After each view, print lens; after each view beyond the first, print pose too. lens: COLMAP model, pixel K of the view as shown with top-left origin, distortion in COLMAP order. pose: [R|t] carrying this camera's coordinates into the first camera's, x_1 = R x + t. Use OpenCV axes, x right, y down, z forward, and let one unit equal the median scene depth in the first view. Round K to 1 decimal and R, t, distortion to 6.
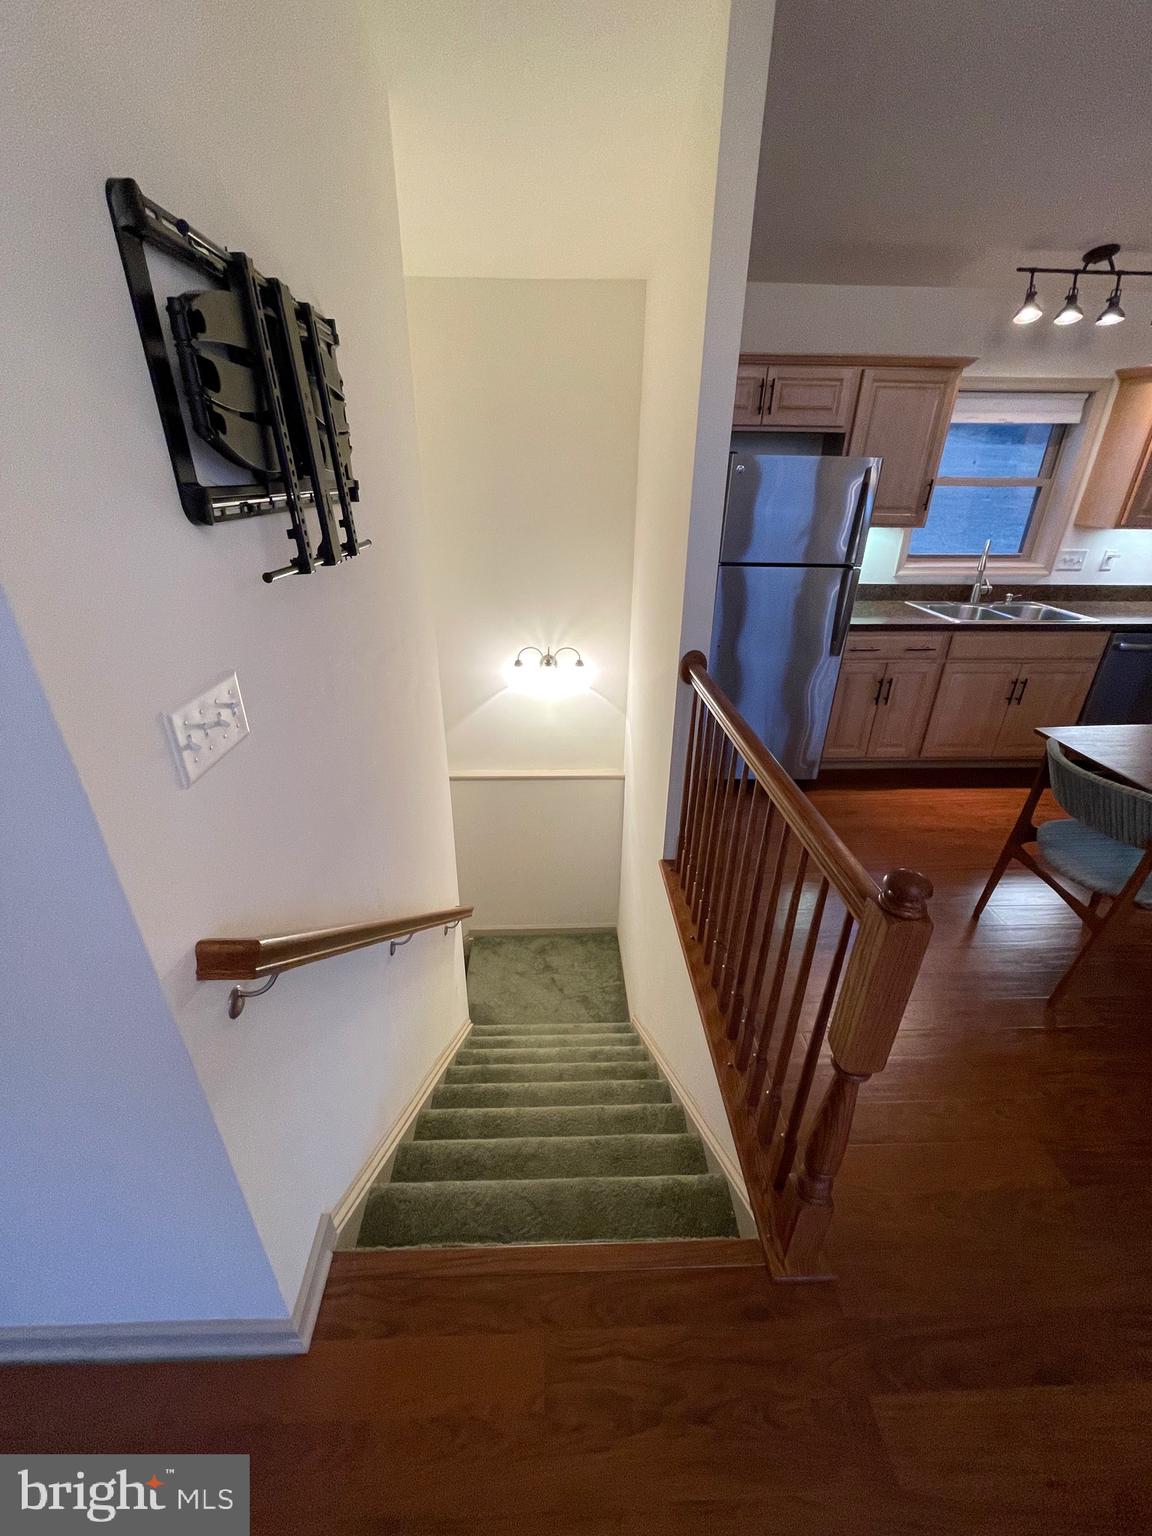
lens RADIAL K [[621.2, 0, 575.2], [0, 621.2, 767.7], [0, 0, 1]] dist [-0.002260, 0.000044]
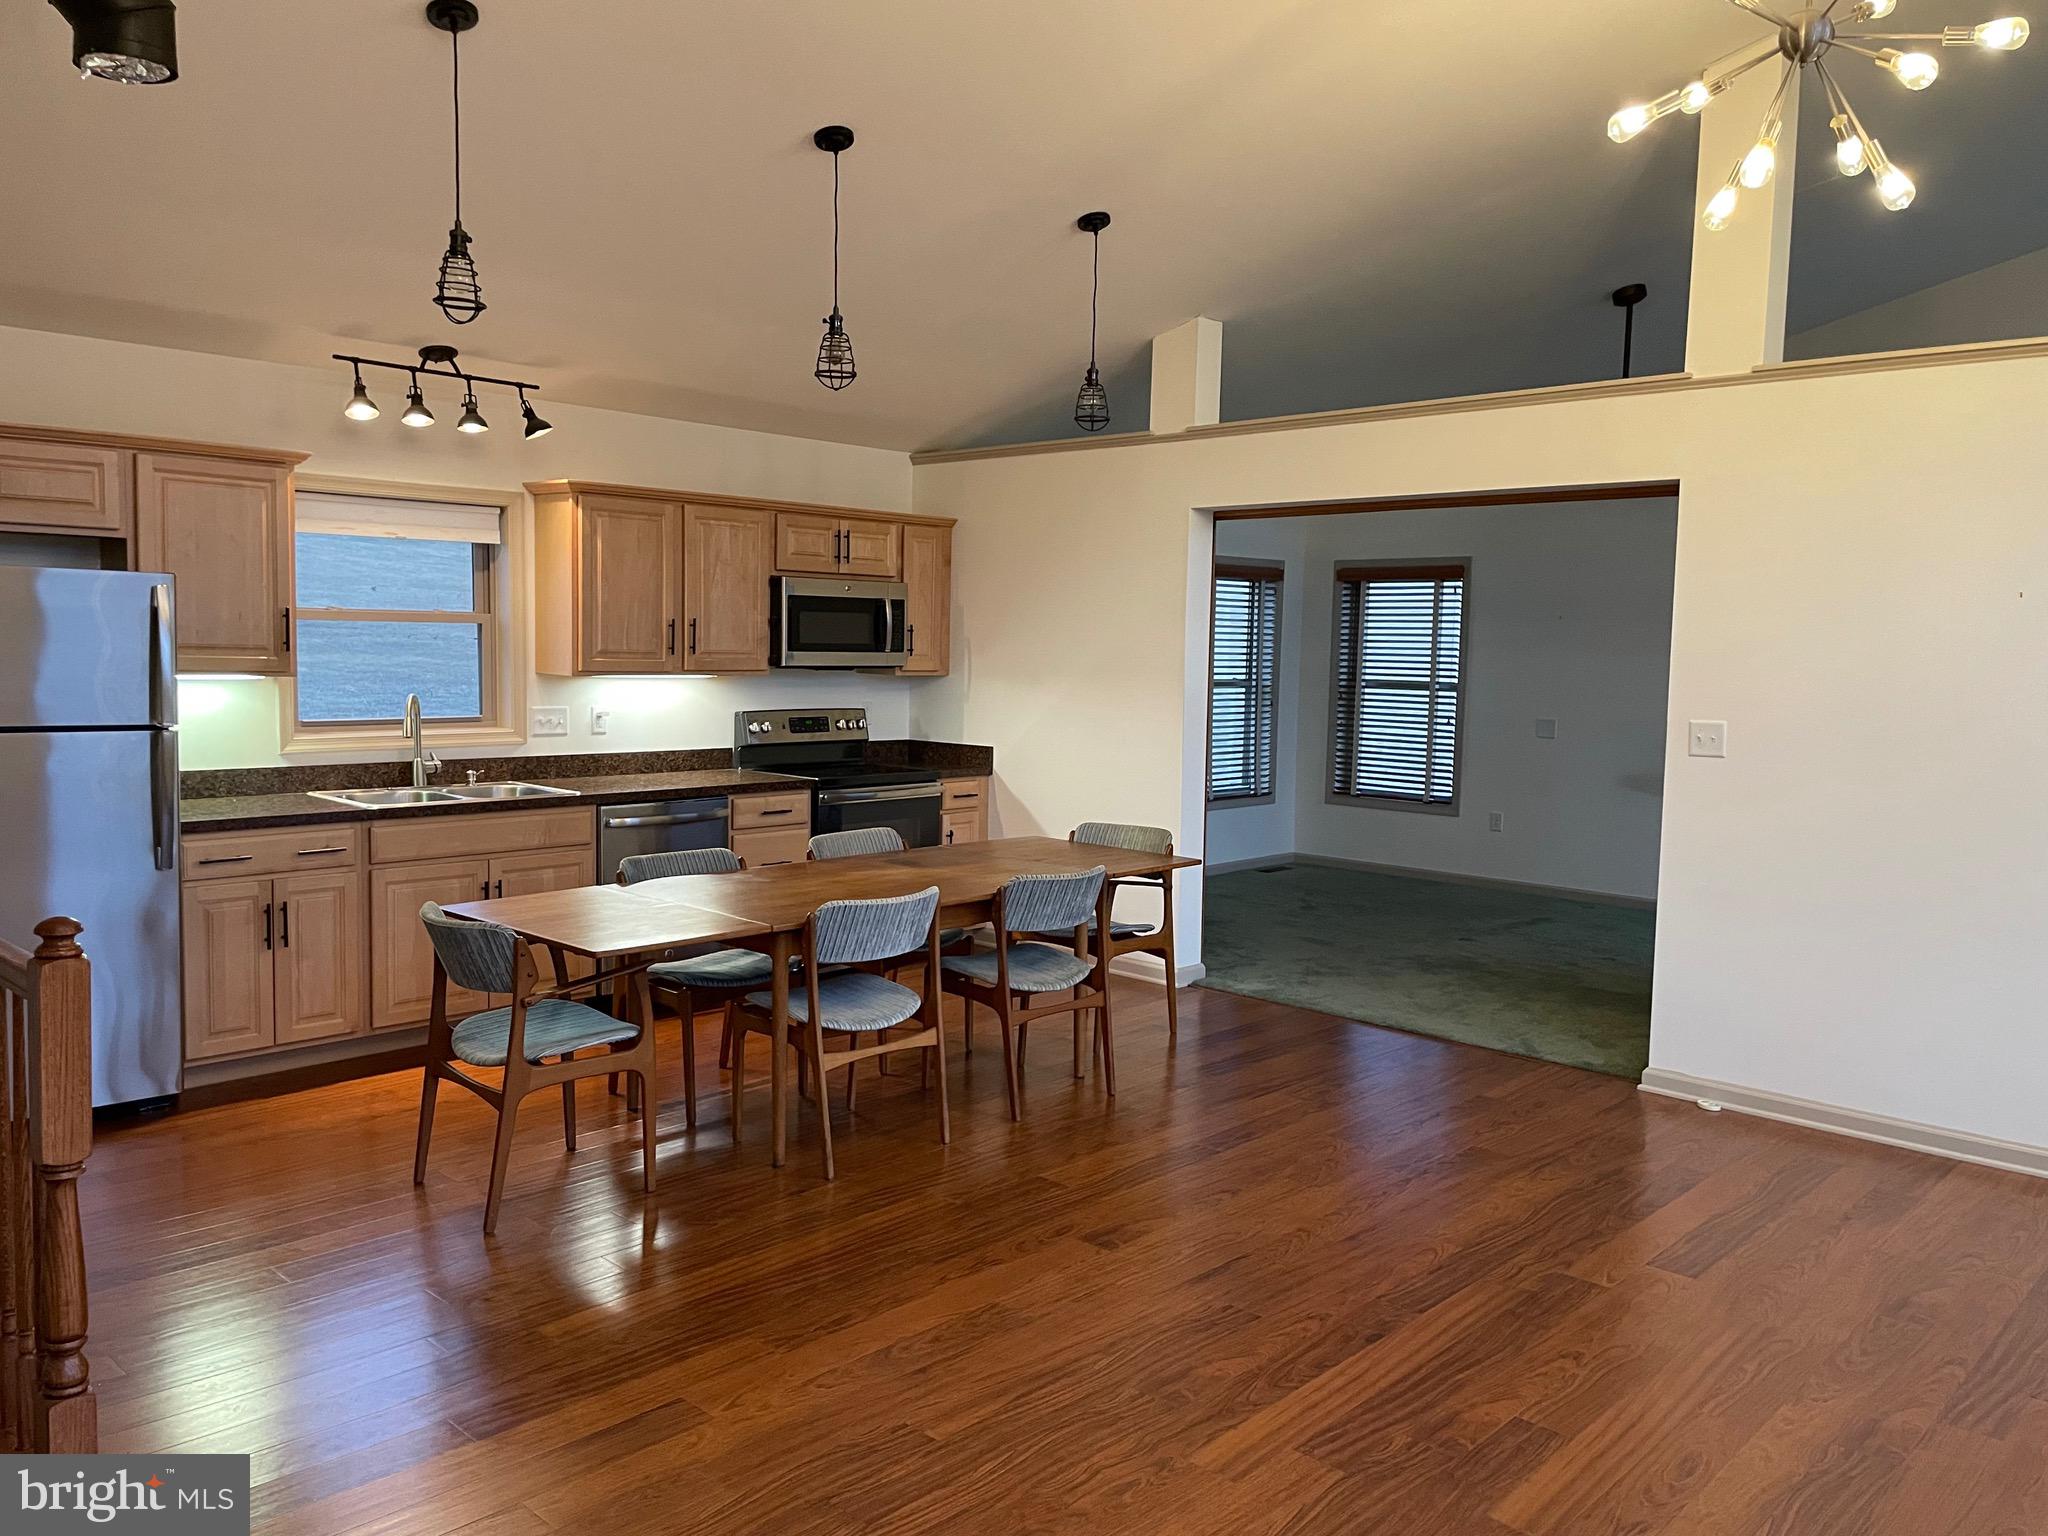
lens RADIAL K [[1542.2, 0, 1031.1], [0, 1542.2, 769.9], [0, 0, 1]] dist [0.099086, -0.129631]
pose [[0.714382, -0.052811, 0.697760, -0.037400], [0.288603, 0.930626, -0.225042, 0.296390], [-0.637469, 0.362142, 0.680064, -0.572239]]
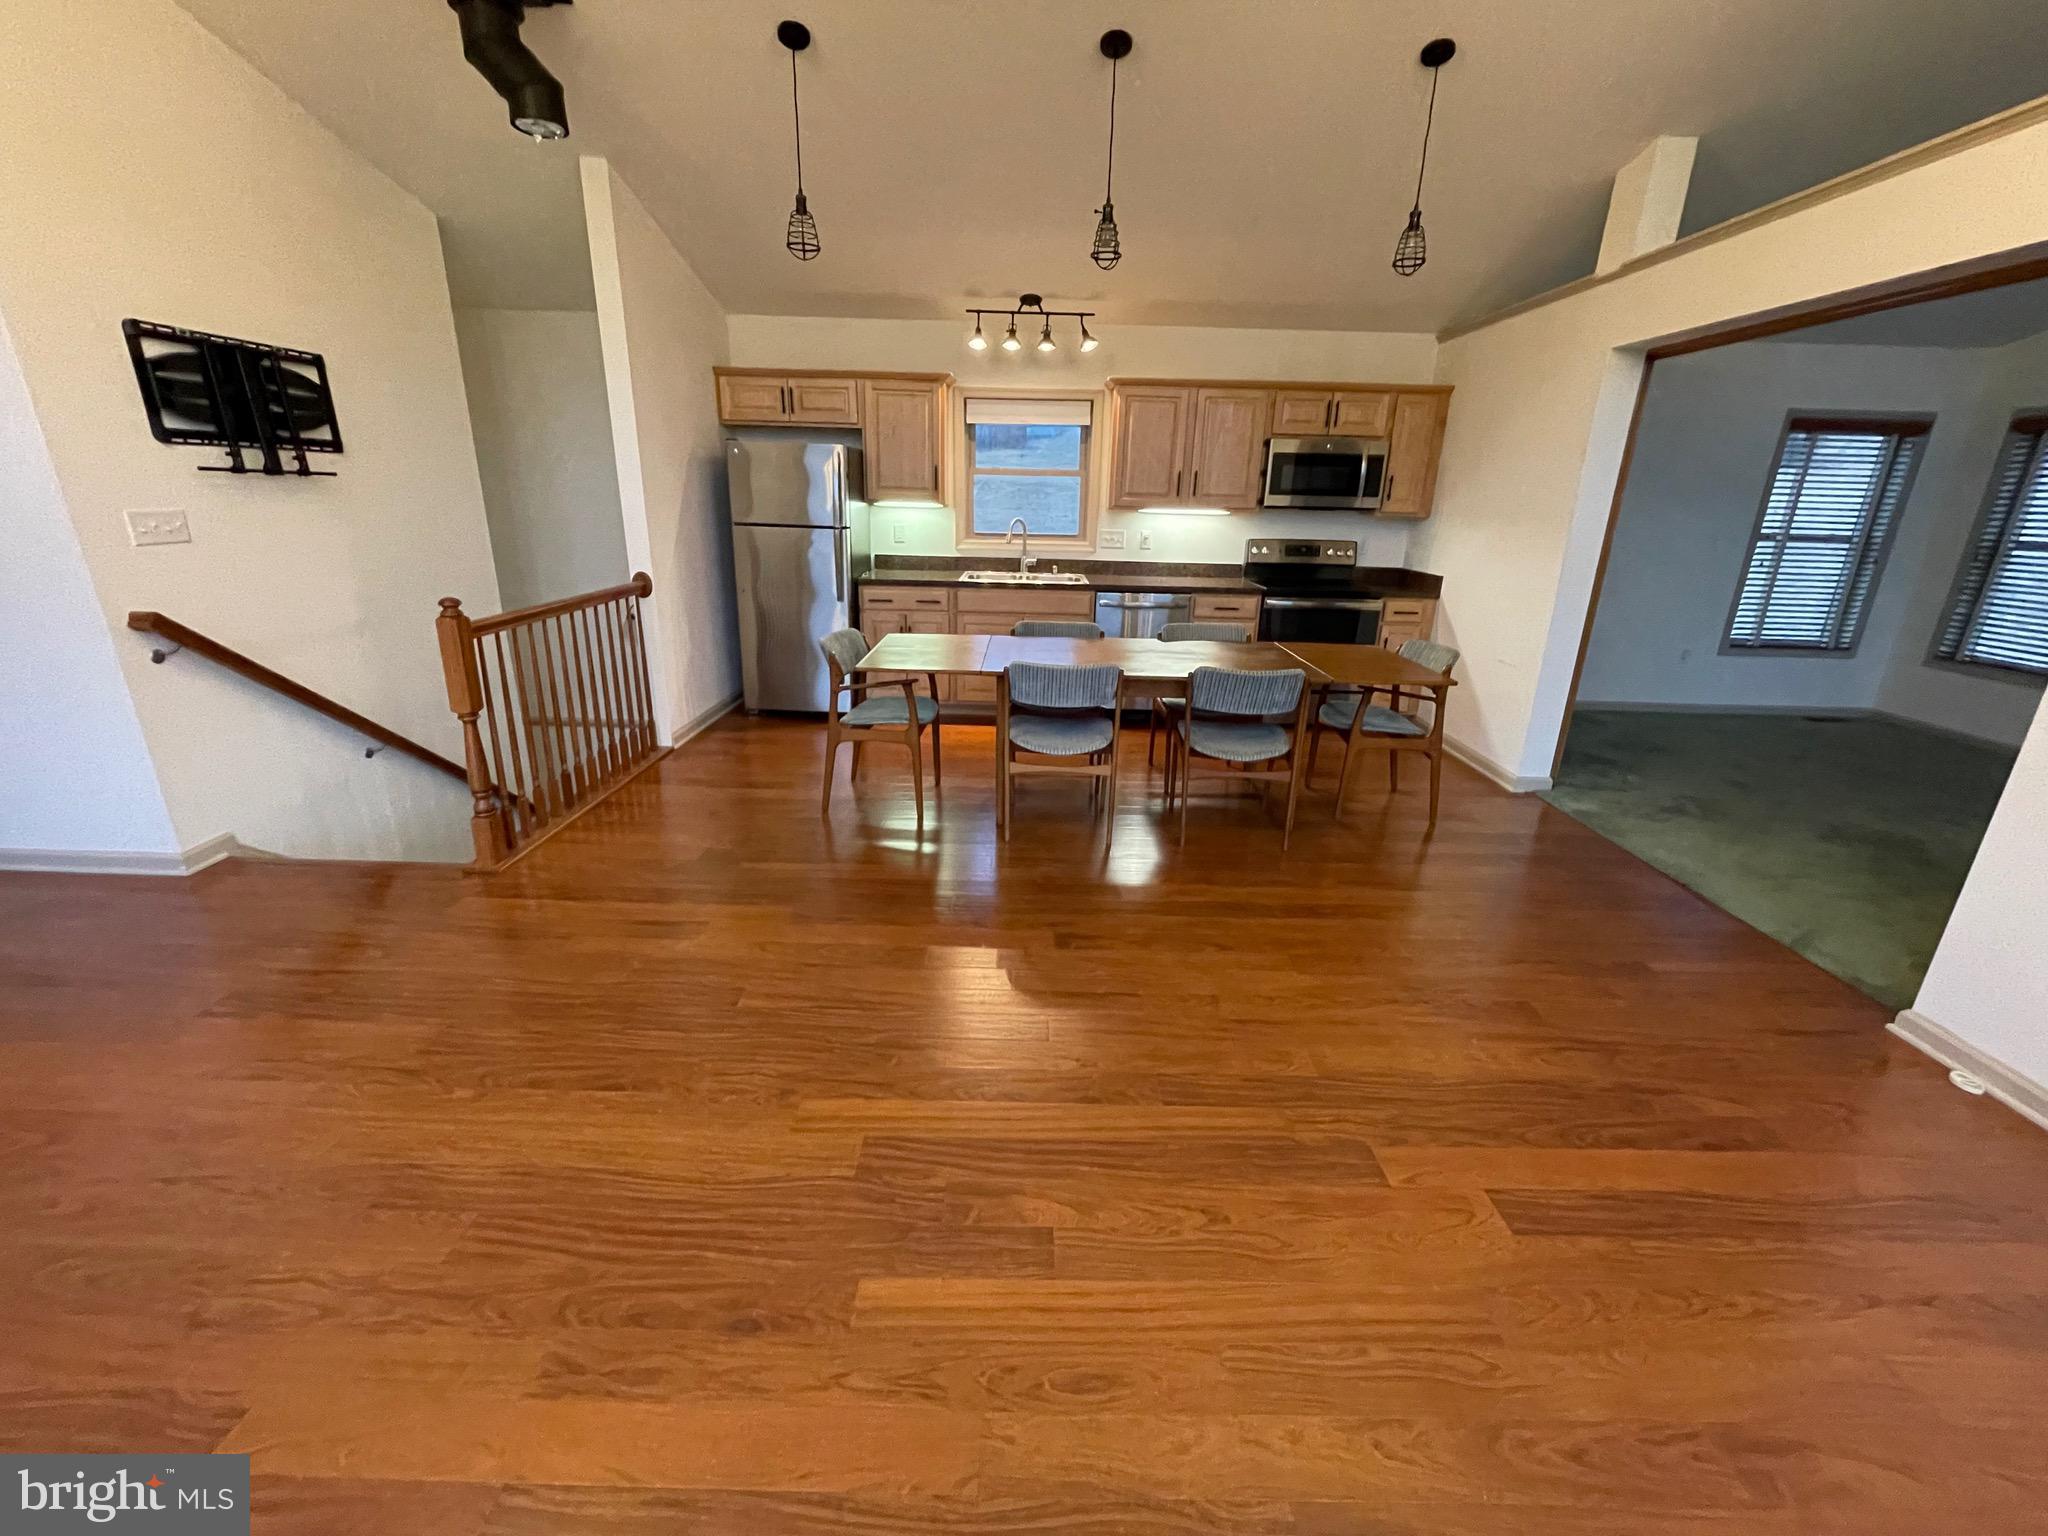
lens RADIAL K [[831.6, 0, 1024.1], [0, 831.6, 768.4], [0, 0, 1]] dist [-0.002389, -0.000420]
pose [[0.998811, 0.030298, -0.038182, 0.796854], [-0.034851, 0.991565, -0.124839, 0.313133], [0.034078, 0.126021, 0.991442, -0.522645]]
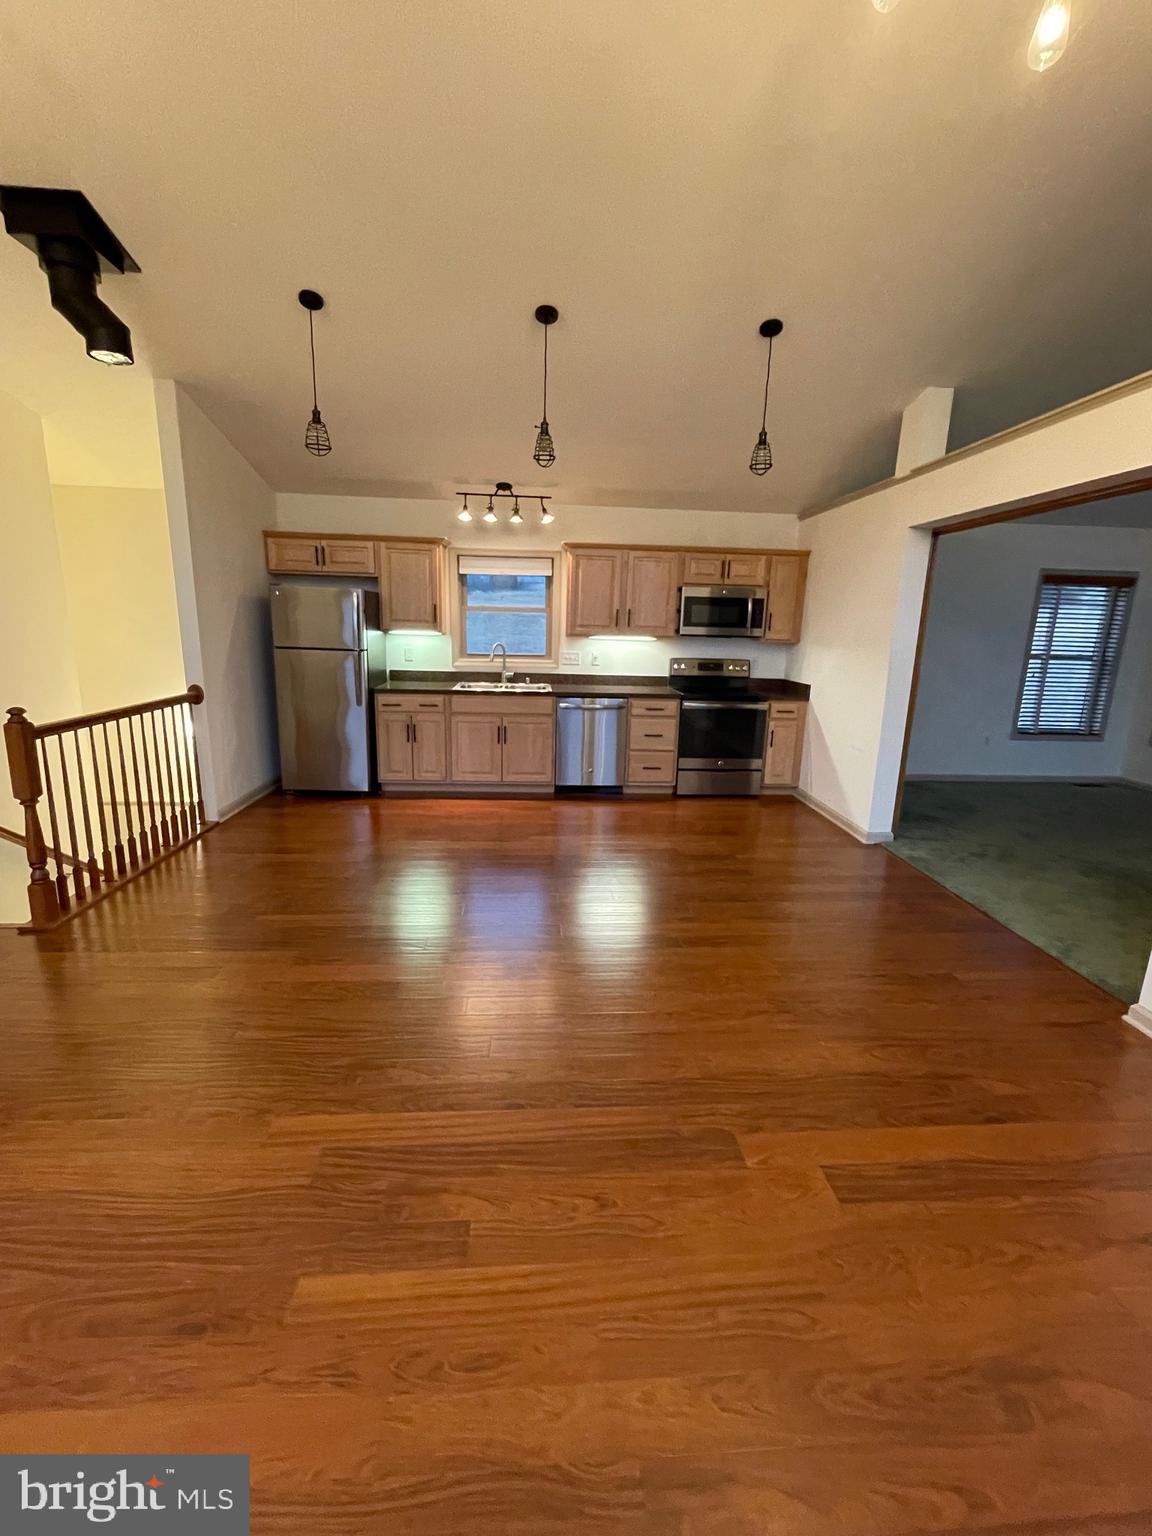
lens RADIAL K [[637.4, 0, 575.2], [0, 637.4, 767.4], [0, 0, 1]] dist [-0.001709, -0.000859]
pose [[0.999462, 0.013439, 0.029914, 0.862765], [-0.006498, 0.975239, -0.221058, 0.303844], [-0.032144, 0.220744, 0.974802, -0.519059]]
